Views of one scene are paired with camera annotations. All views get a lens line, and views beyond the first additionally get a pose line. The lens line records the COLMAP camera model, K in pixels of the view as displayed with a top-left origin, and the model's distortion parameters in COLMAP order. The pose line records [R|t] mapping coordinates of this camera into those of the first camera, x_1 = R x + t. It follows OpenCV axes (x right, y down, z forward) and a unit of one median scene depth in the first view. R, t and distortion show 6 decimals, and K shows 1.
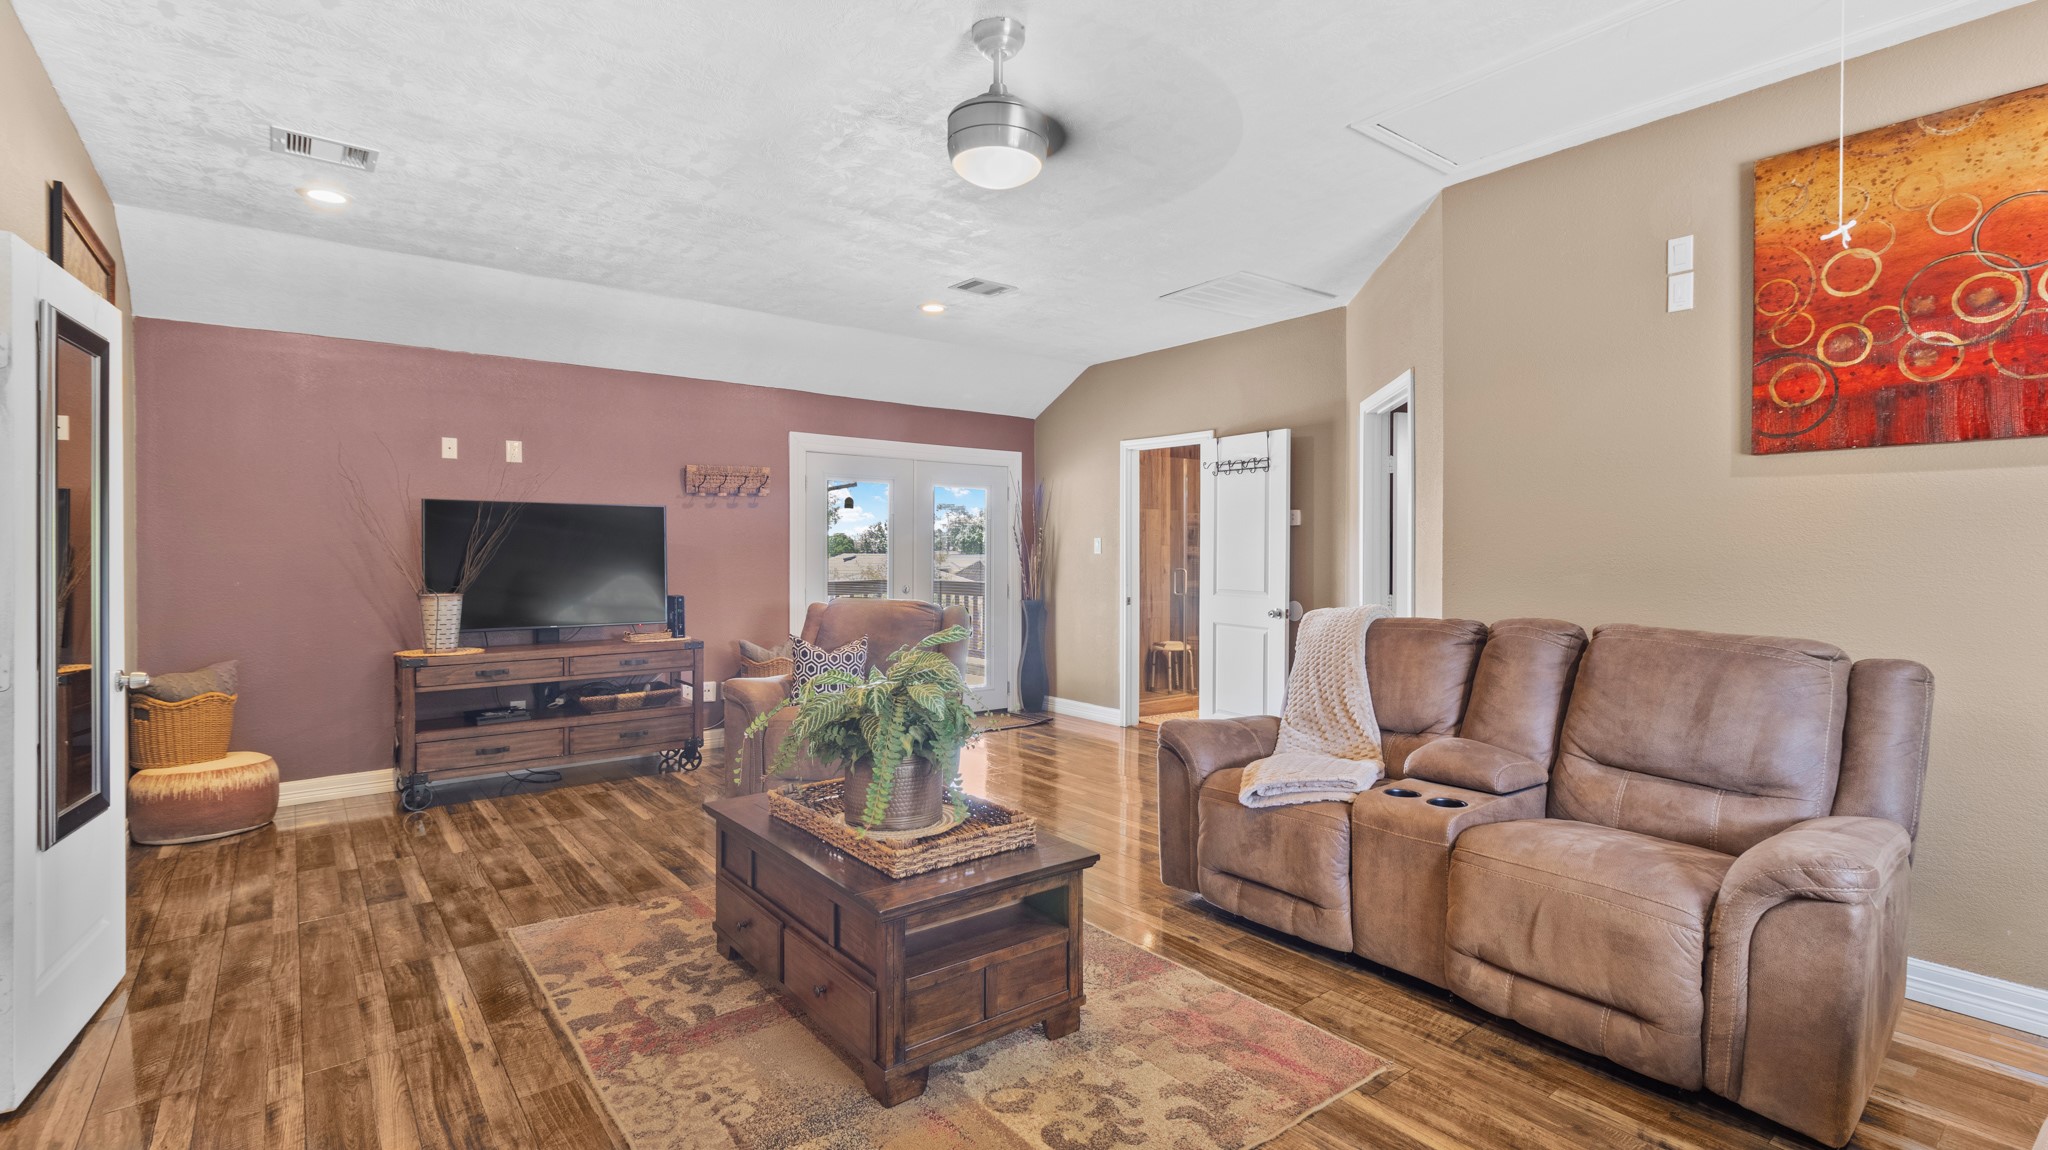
lens RADIAL K [[959.3, 0, 1026.9], [0, 959.3, 571.0], [0, 0, 1]] dist [0.021632, 0.004706]
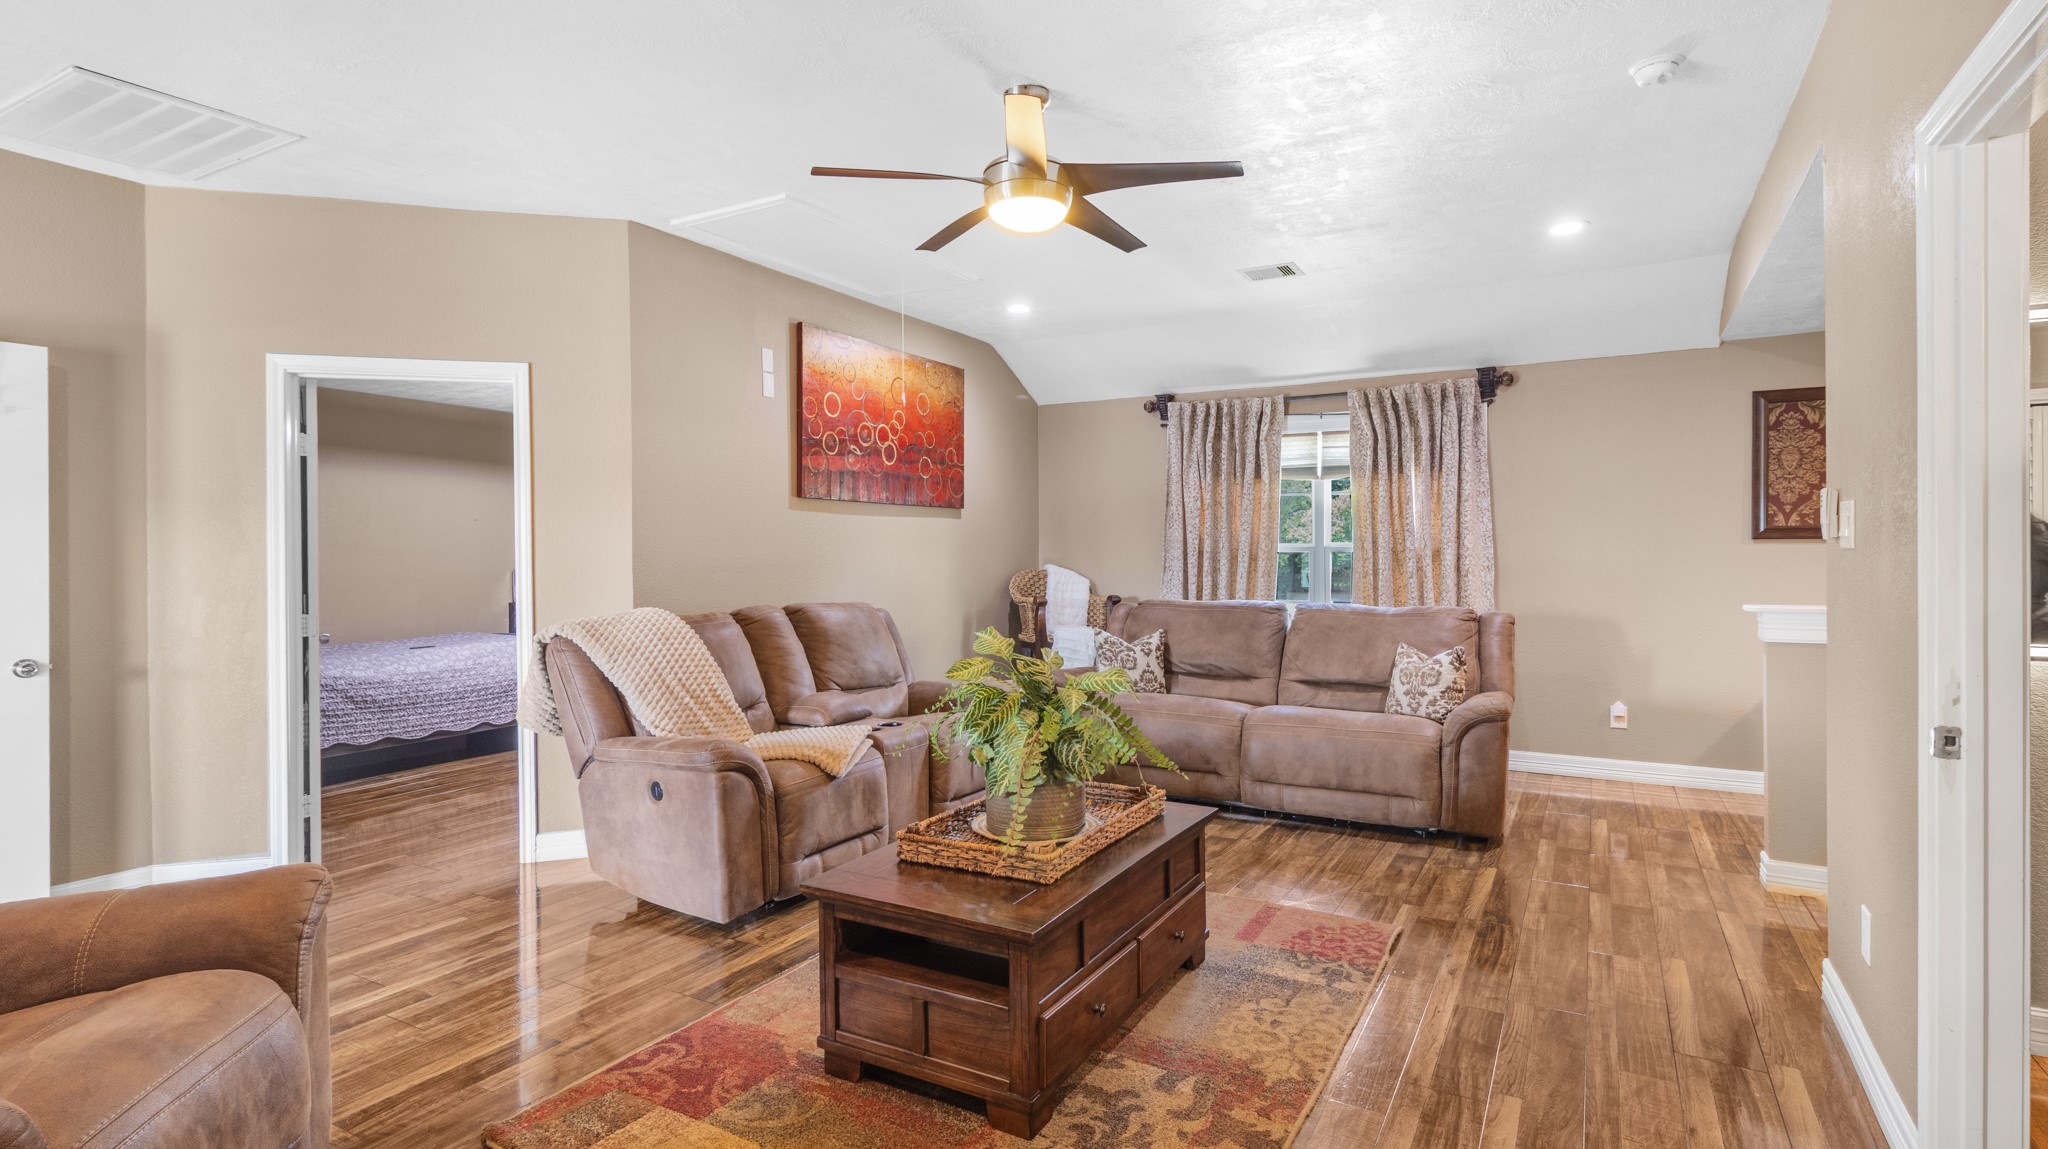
lens RADIAL K [[1016.2, 0, 1030.5], [0, 1016.2, 554.0], [0, 0, 1]] dist [0.003333, 0.000712]
pose [[-0.395639, 0.001813, 0.918404, -1.124117], [0.023677, 0.999686, 0.008226, -0.025869], [-0.918101, 0.025000, -0.395557, 1.464669]]
